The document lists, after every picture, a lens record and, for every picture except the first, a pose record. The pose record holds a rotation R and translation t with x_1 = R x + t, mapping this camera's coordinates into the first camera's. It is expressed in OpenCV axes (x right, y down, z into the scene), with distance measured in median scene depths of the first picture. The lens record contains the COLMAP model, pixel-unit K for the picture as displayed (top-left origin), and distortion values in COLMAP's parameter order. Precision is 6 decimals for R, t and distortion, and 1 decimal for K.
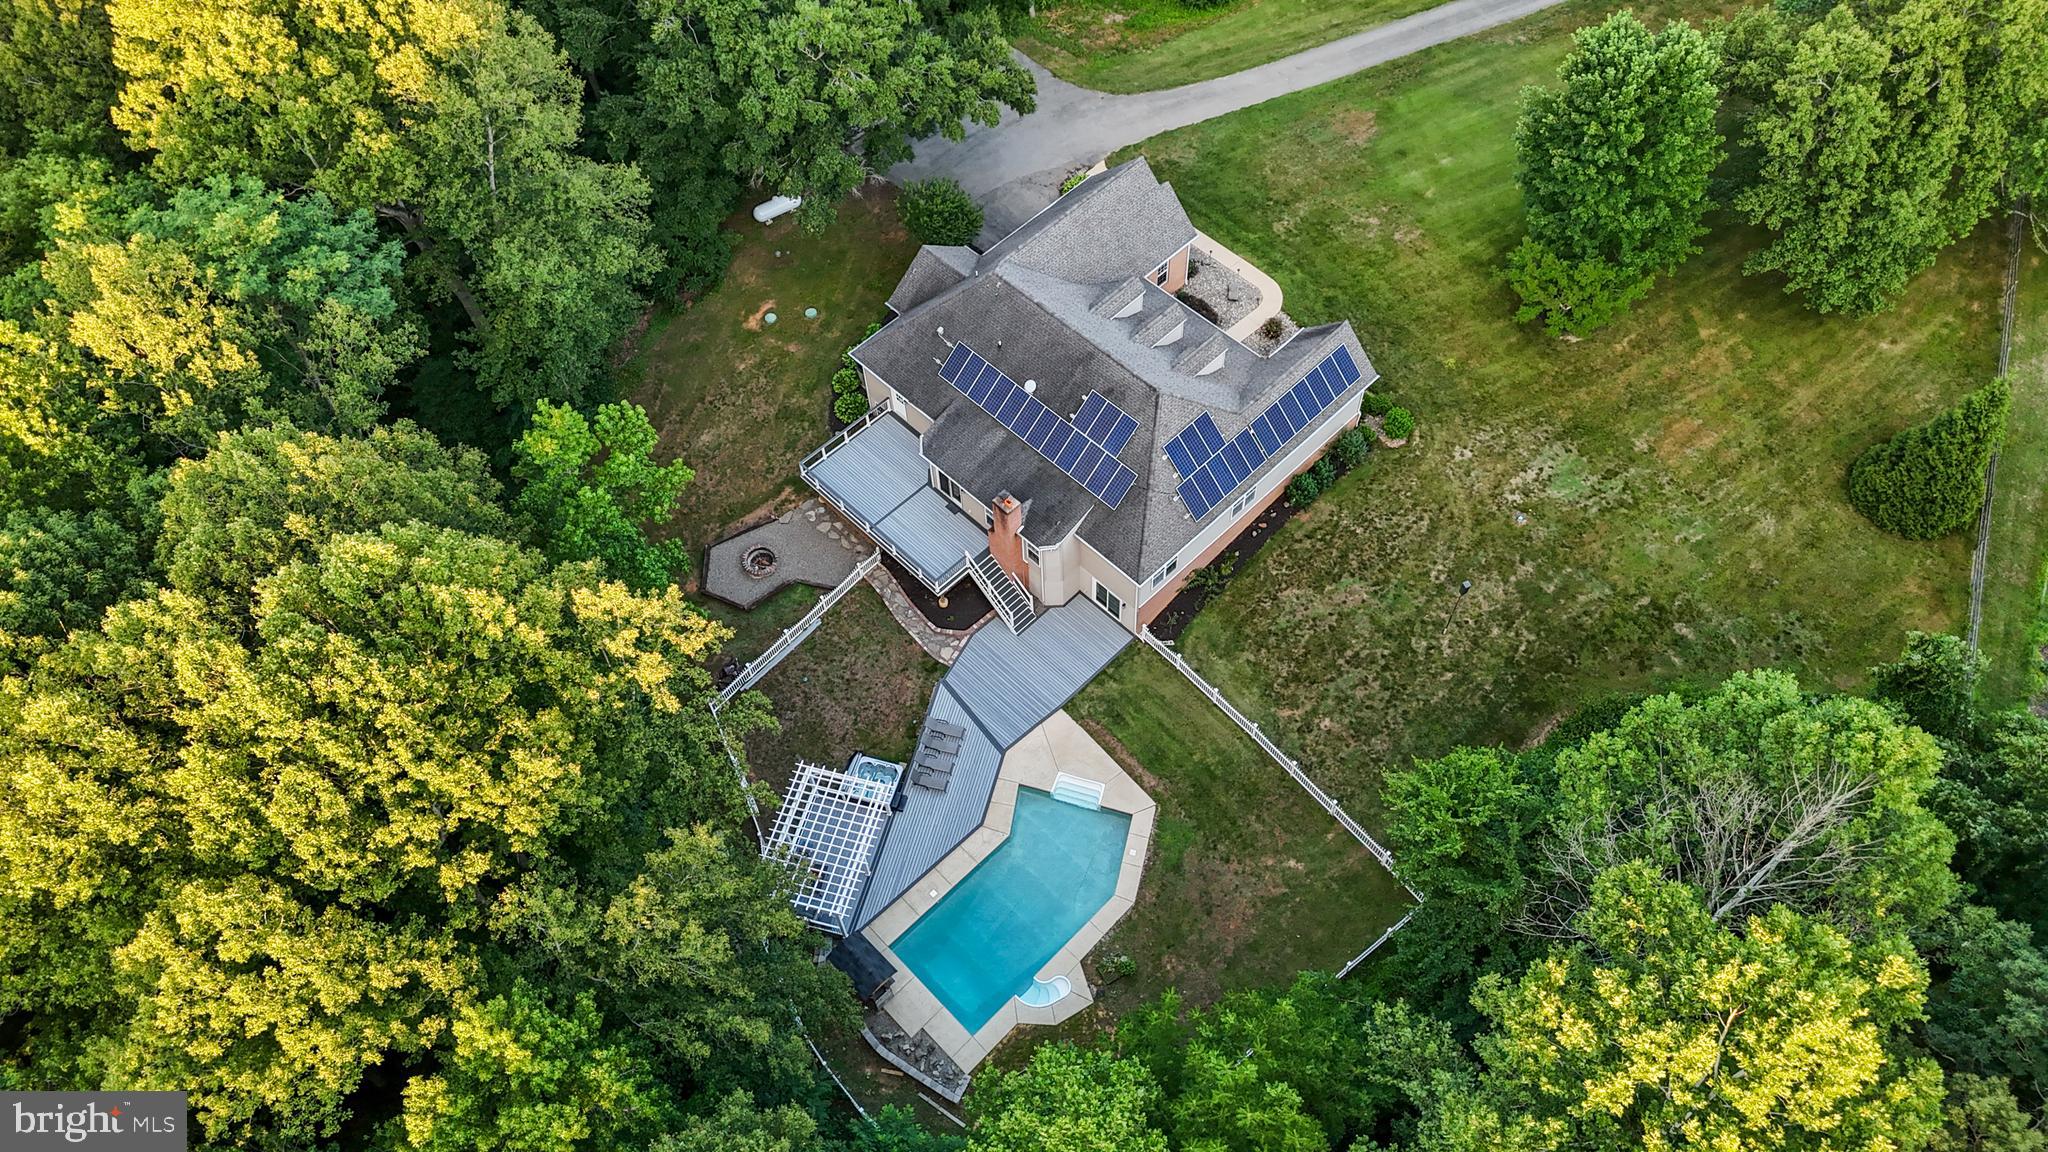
lens RADIAL K [[1501.8, 0, 1028.7], [0, 1501.8, 573.7], [0, 0, 1]] dist [0.086015, -0.087369]
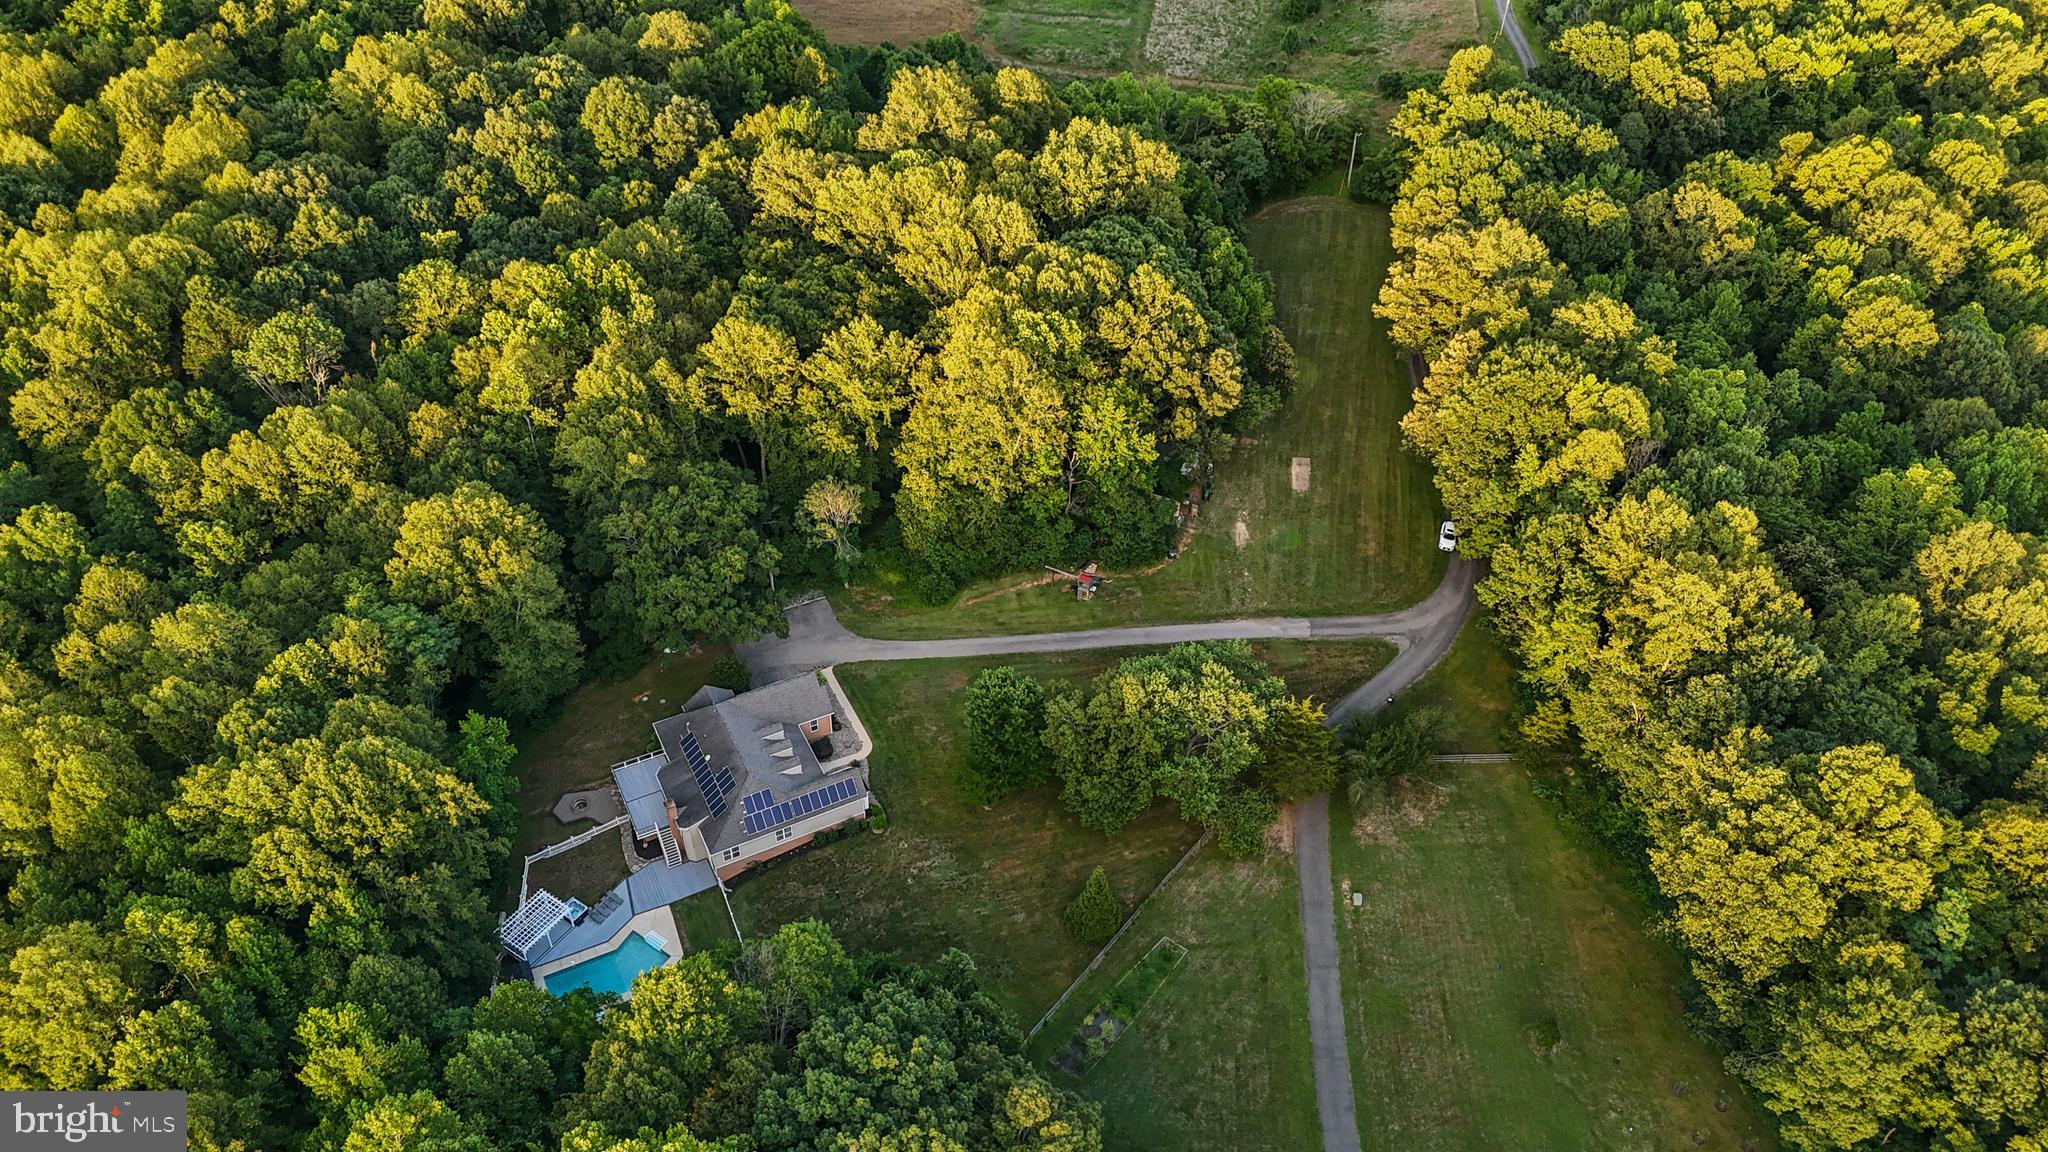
lens RADIAL K [[1501.8, 0, 1028.7], [0, 1501.8, 573.7], [0, 0, 1]] dist [0.086015, -0.087369]
pose [[0.951537, 0.237860, -0.194935, 0.823935], [-0.280462, 0.931220, -0.232745, 0.008303], [0.126167, 0.276137, 0.952801, -1.145843]]
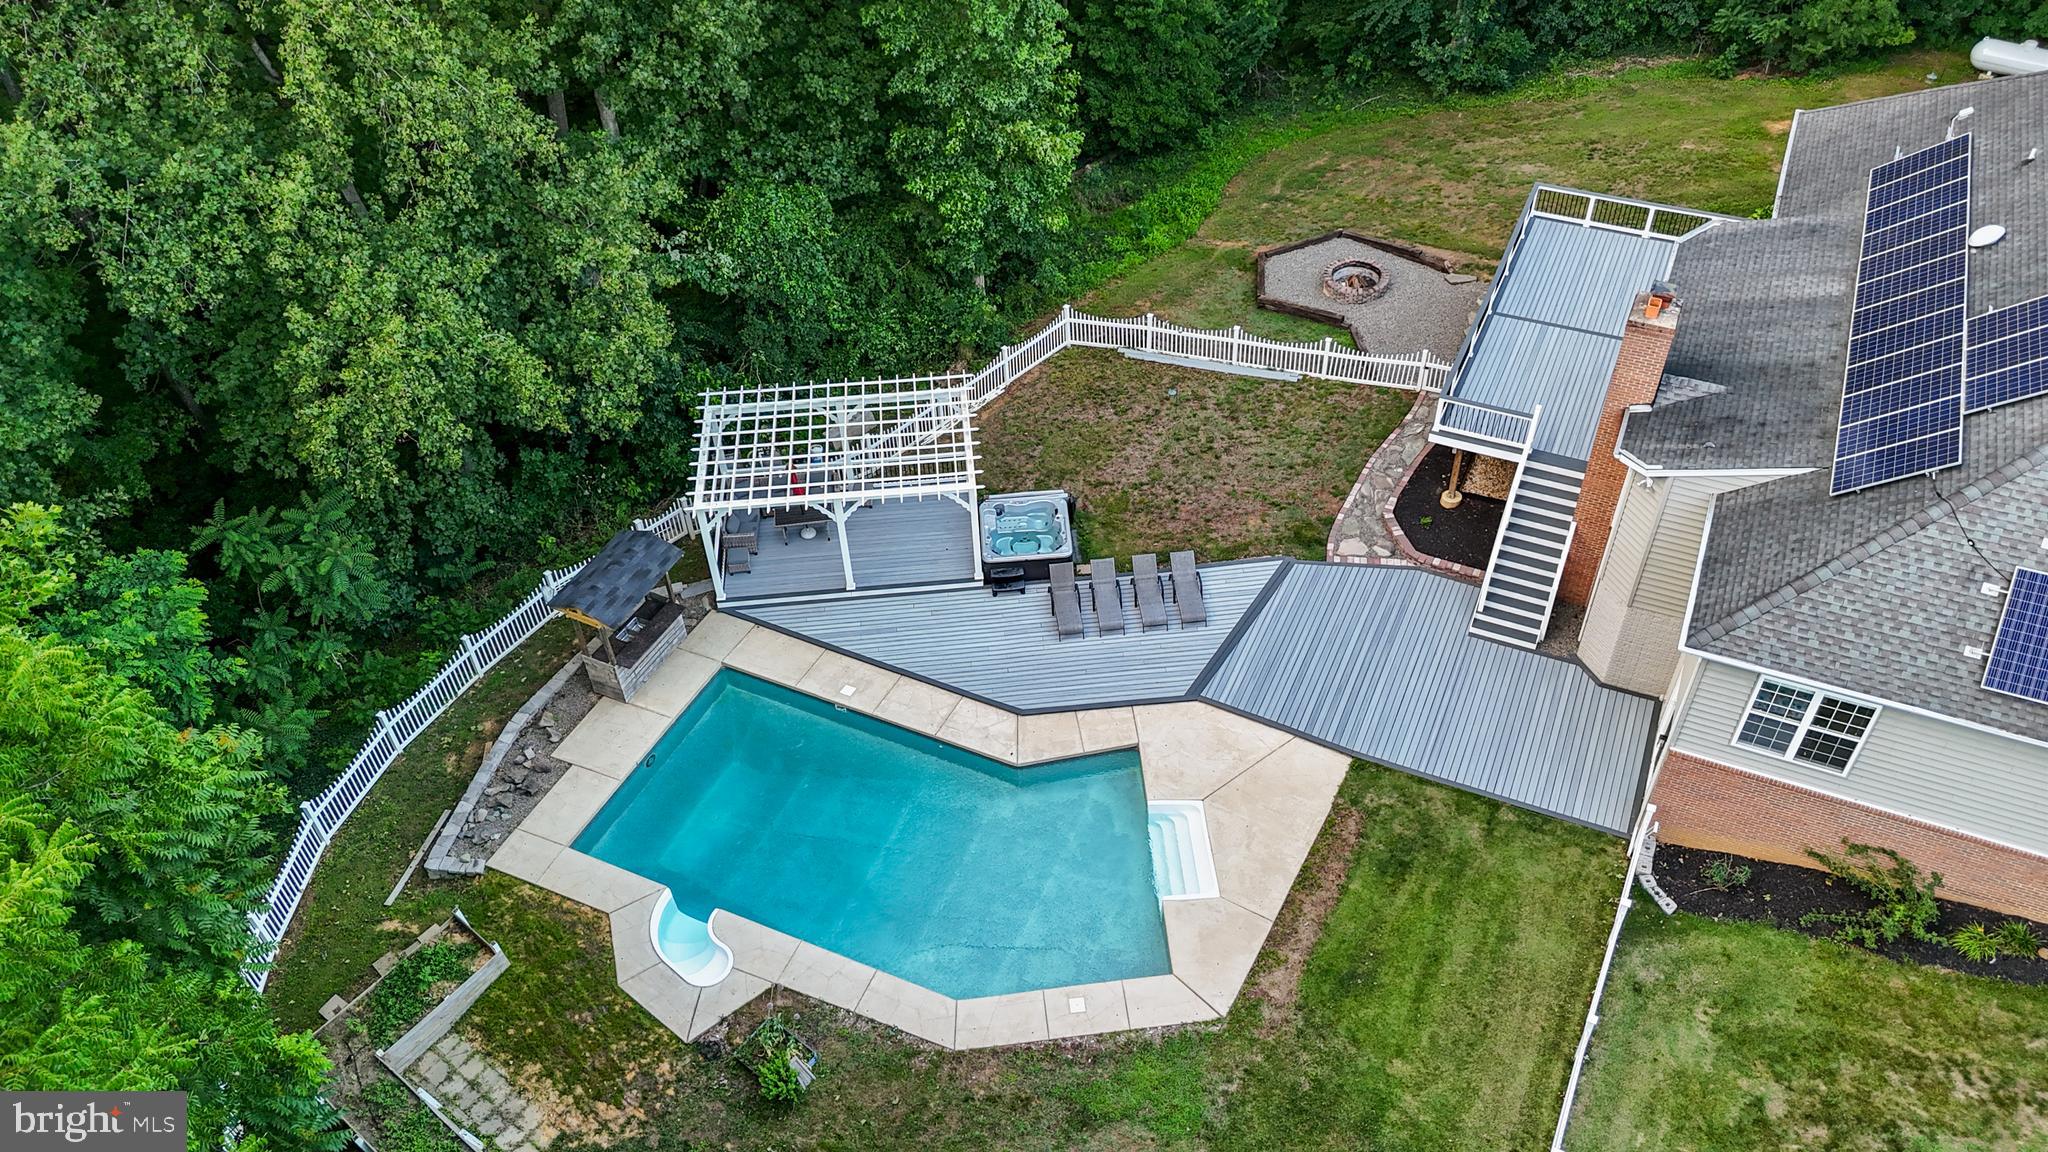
lens RADIAL K [[1501.8, 0, 1028.7], [0, 1501.8, 573.7], [0, 0, 1]] dist [0.086015, -0.087369]
pose [[0.353041, 0.659281, -0.663860, 0.237828], [-0.773104, 0.605191, 0.189879, 0.047296], [0.526946, 0.446198, 0.723350, 0.612639]]
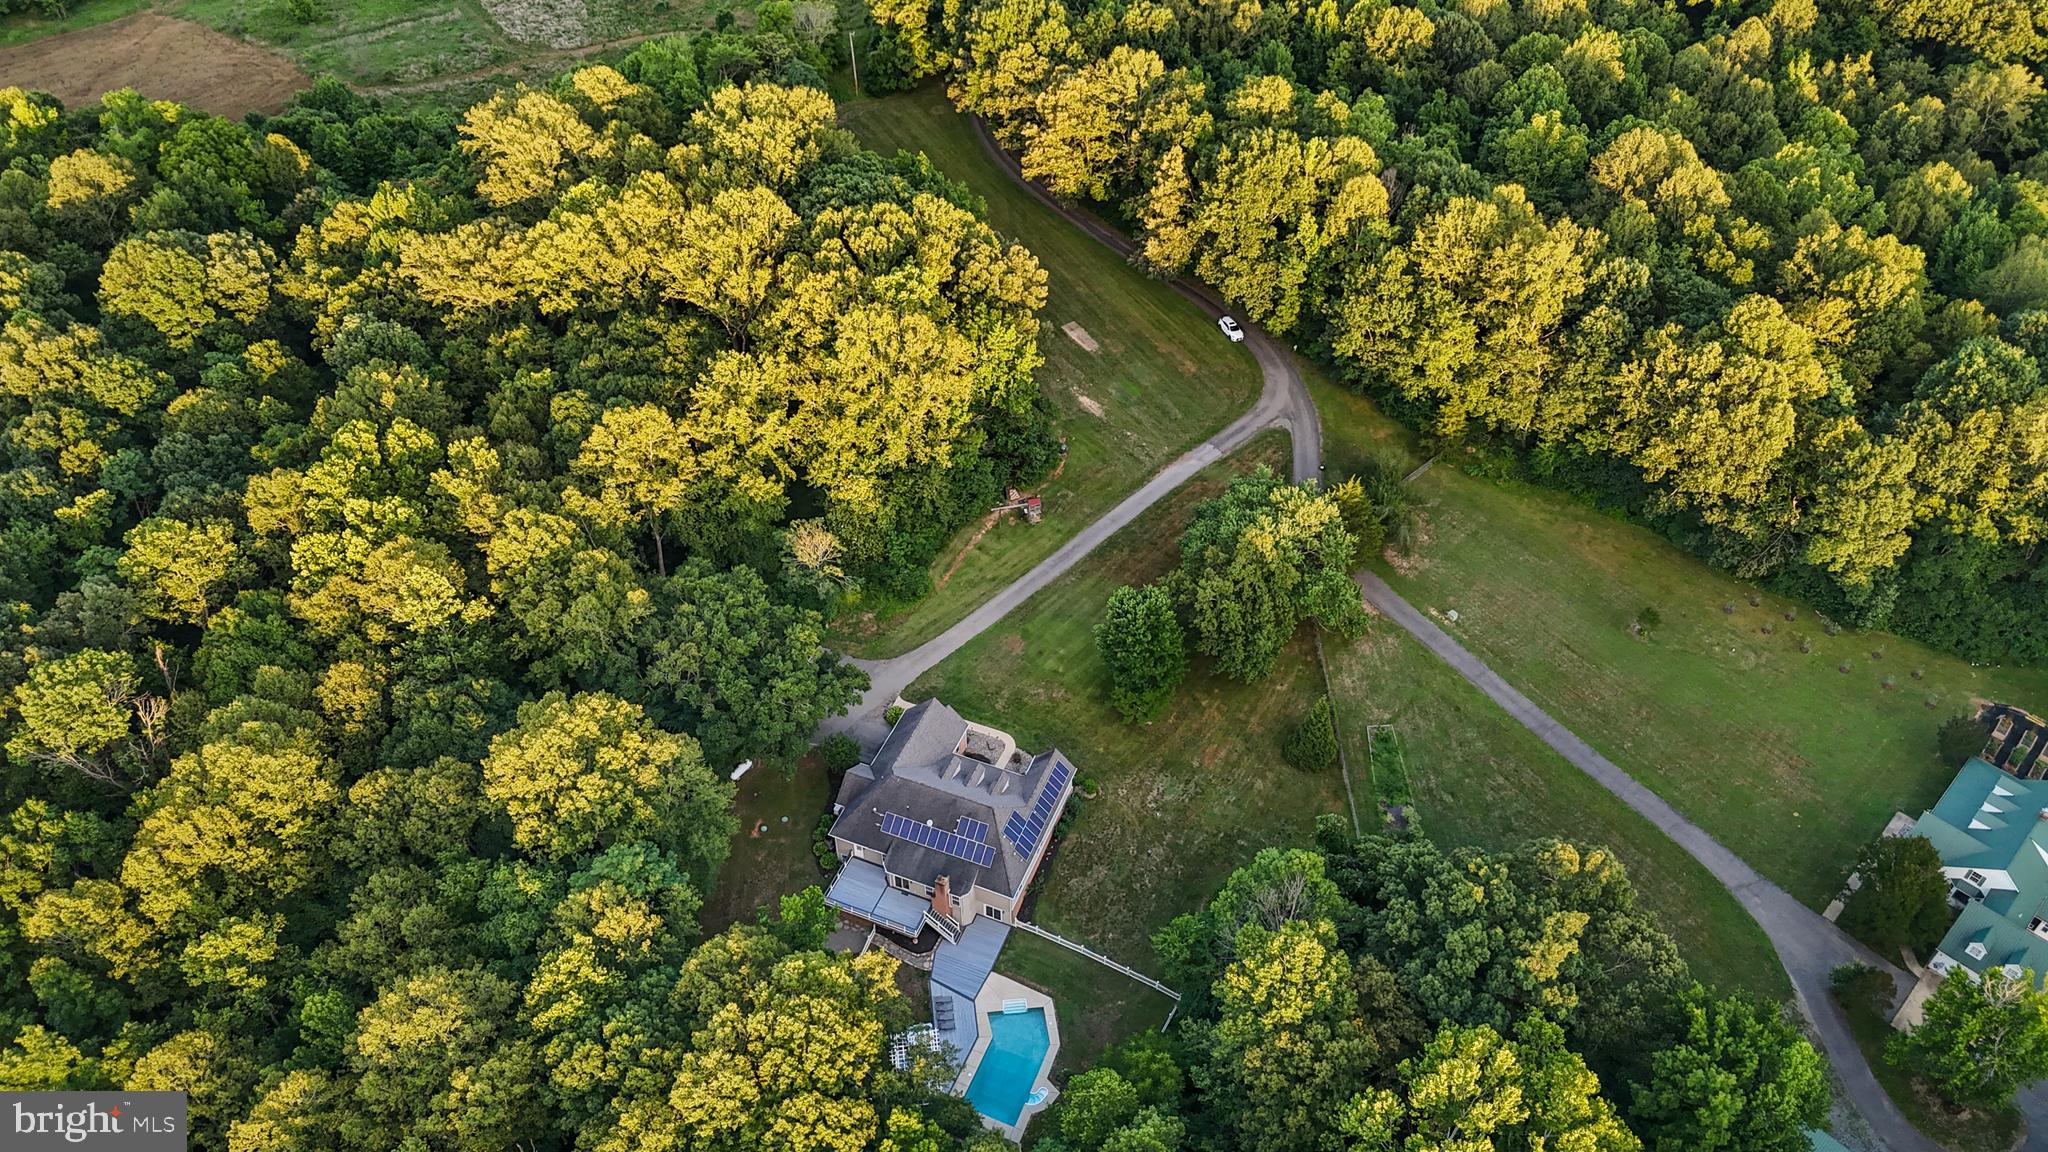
lens RADIAL K [[1501.8, 0, 1028.7], [0, 1501.8, 573.7], [0, 0, 1]] dist [0.086015, -0.087369]
pose [[0.921235, -0.251209, 0.297019, -0.405040], [0.312196, 0.932955, -0.179245, -0.030579], [-0.232078, 0.257855, 0.937897, -1.078691]]
